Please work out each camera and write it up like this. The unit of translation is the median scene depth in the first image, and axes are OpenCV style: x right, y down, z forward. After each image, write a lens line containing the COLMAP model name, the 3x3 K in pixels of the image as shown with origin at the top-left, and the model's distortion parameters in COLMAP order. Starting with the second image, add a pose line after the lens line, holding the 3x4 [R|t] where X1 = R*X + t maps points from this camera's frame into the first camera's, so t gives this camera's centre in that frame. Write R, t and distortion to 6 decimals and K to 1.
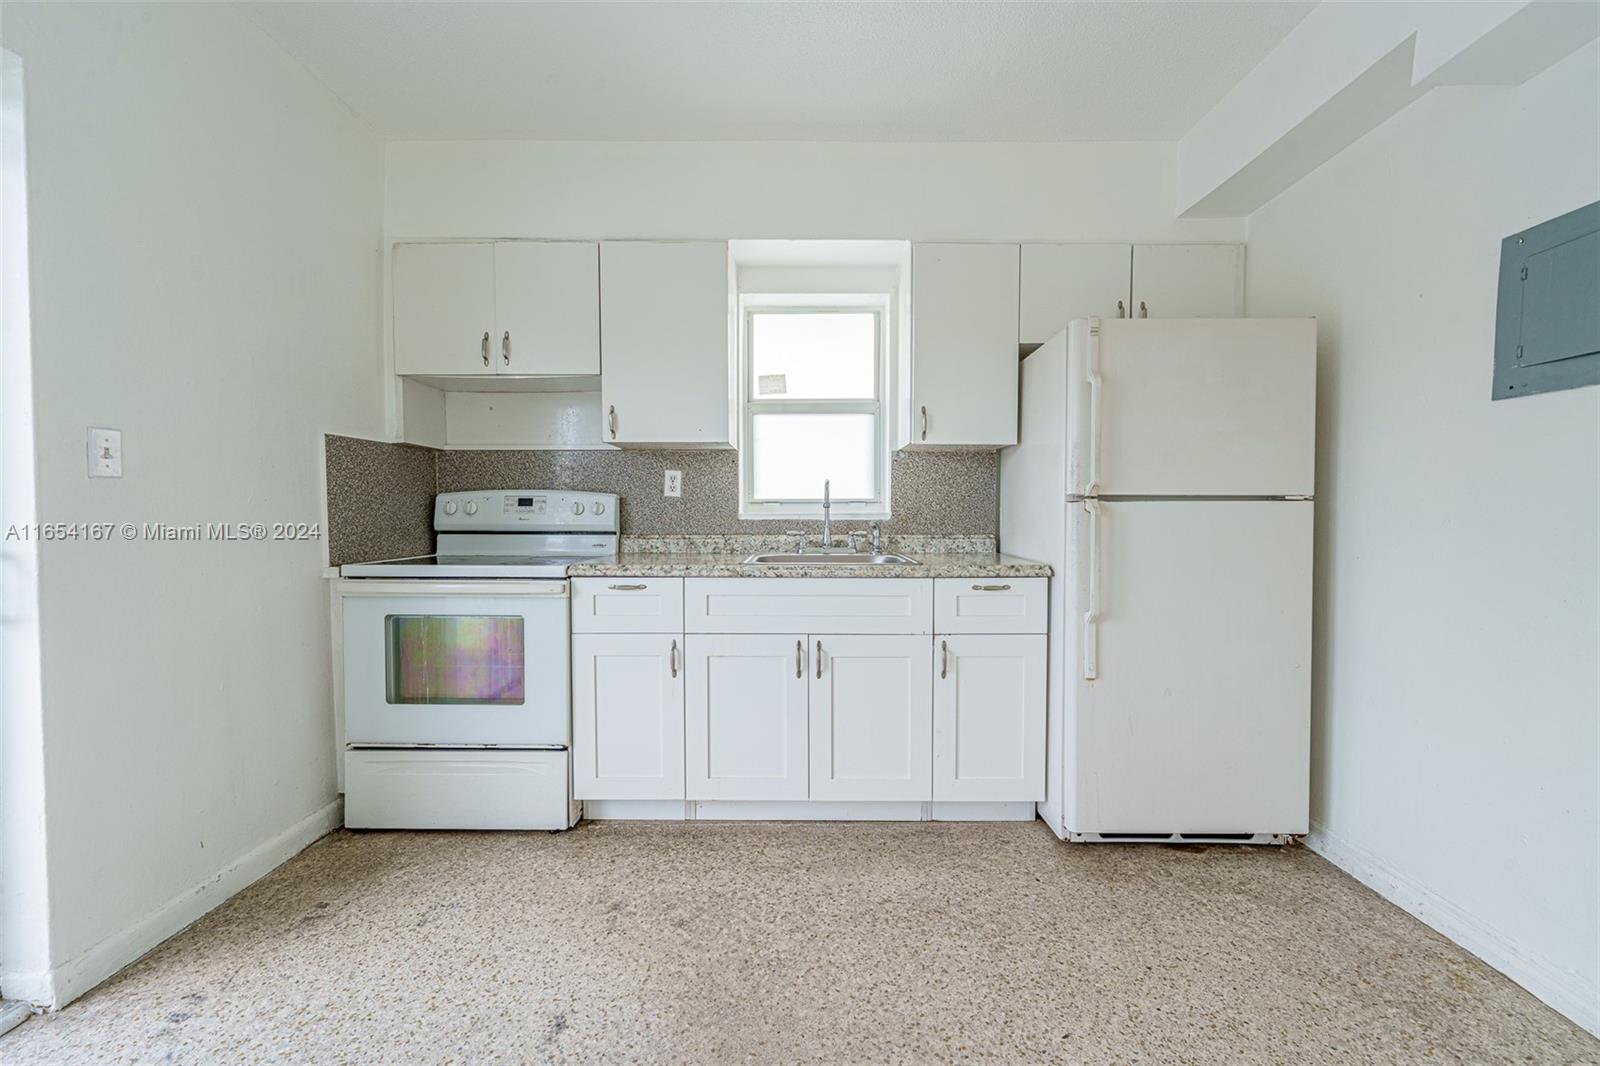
lens RADIAL K [[656.1, 0, 796.3], [0, 656.1, 529.6], [0, 0, 1]] dist [-0.000631, 0.000350]
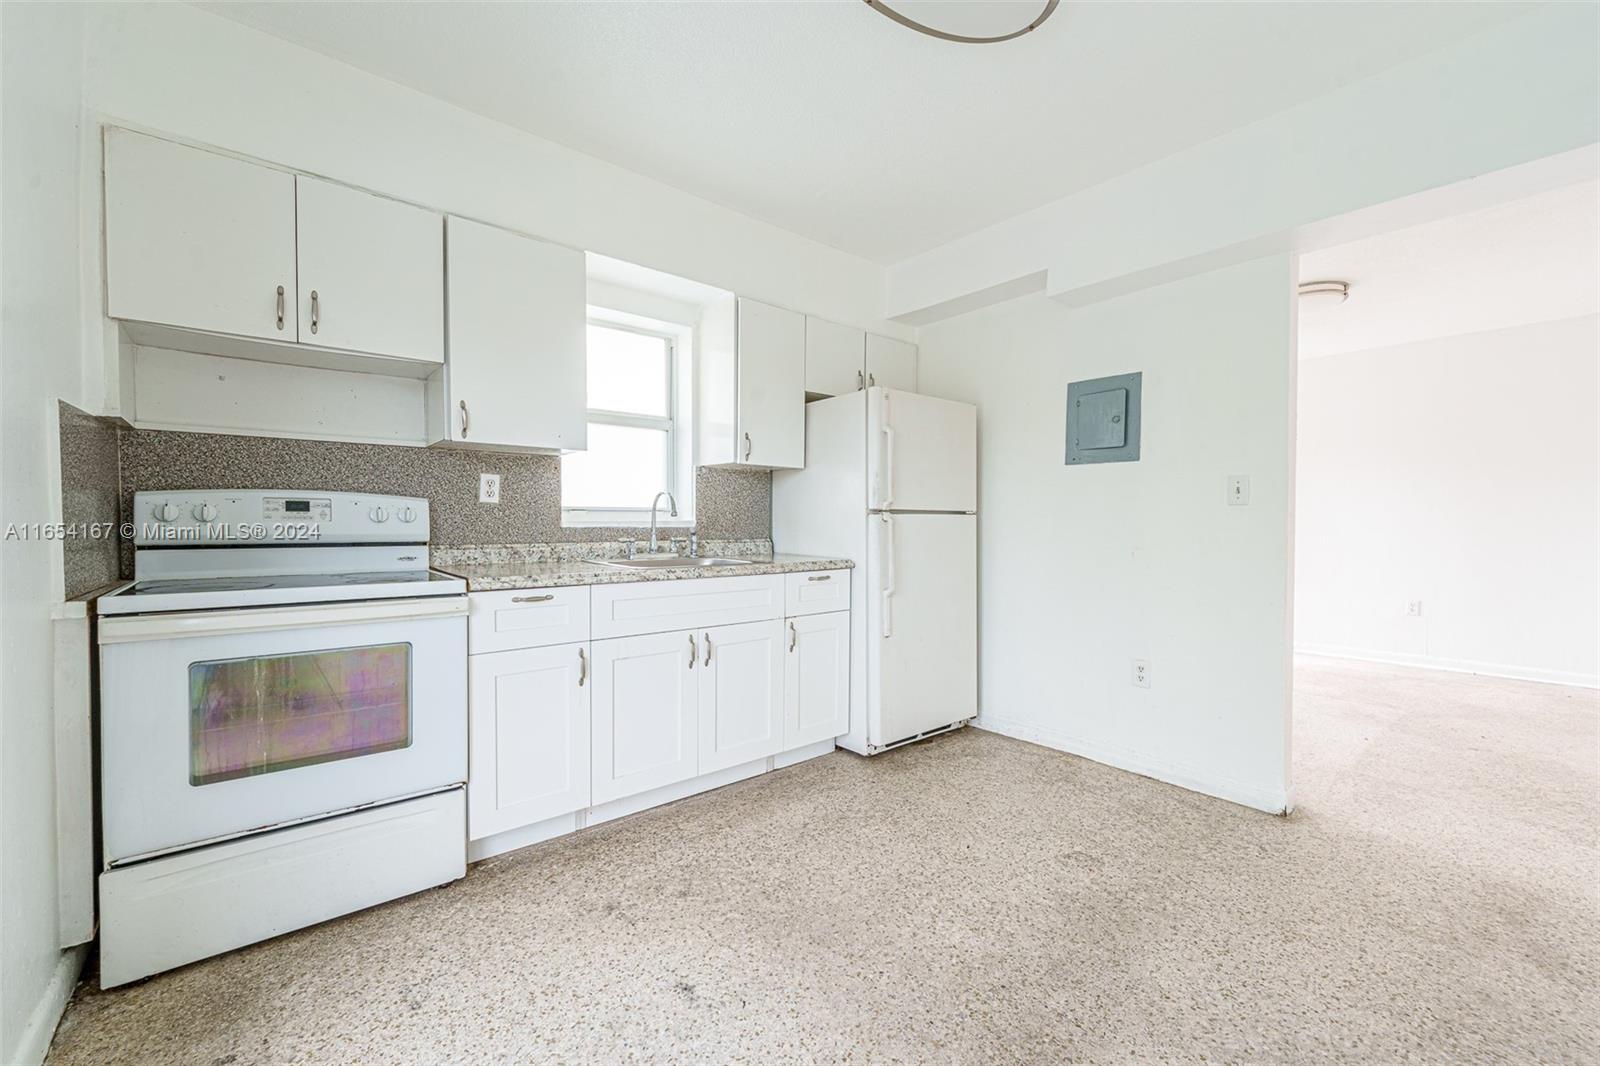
lens RADIAL K [[656.1, 0, 803.9], [0, 656.1, 531.6], [0, 0, 1]] dist [-0.000631, 0.000350]
pose [[0.758408, -0.008304, 0.651727, -0.575530], [0.012494, 0.999920, -0.001799, -0.003288], [-0.651660, 0.009507, 0.758451, 0.020273]]
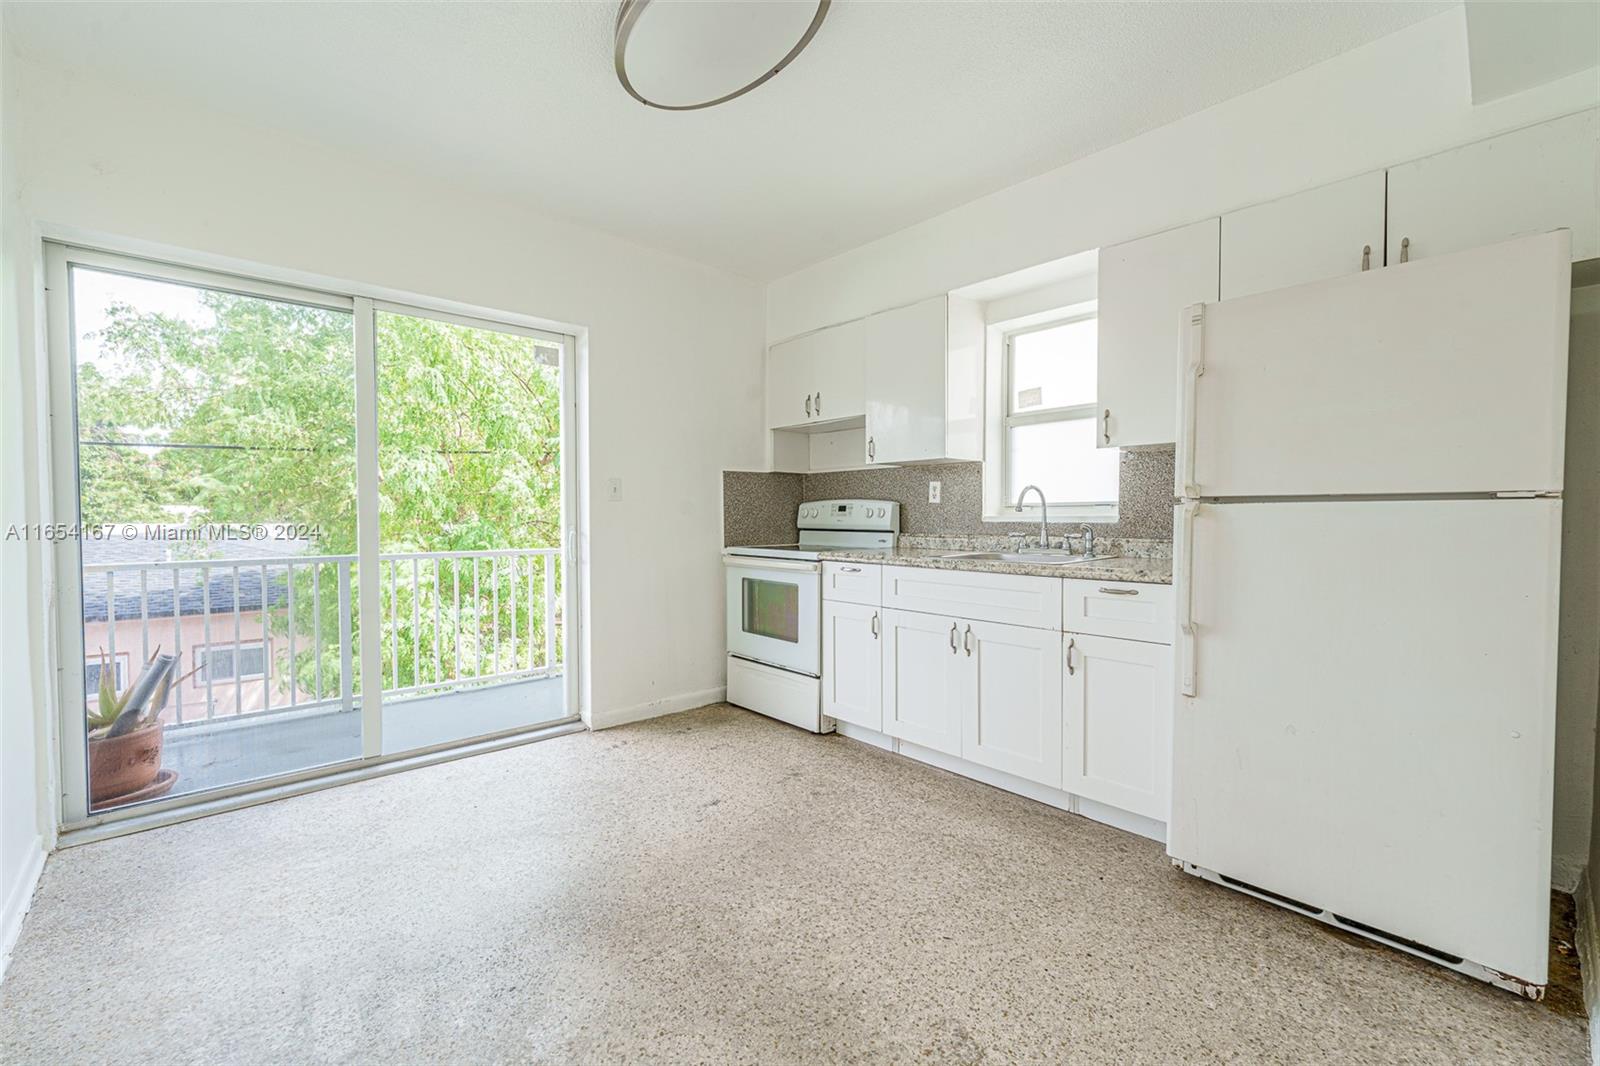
lens RADIAL K [[656.1, 0, 786.0], [0, 656.1, 529.7], [0, 0, 1]] dist [-0.000631, 0.000350]
pose [[0.673508, 0.014341, -0.739041, 0.677360], [-0.015838, 0.999862, 0.004968, -0.002238], [0.739010, 0.008359, 0.673643, -0.042367]]
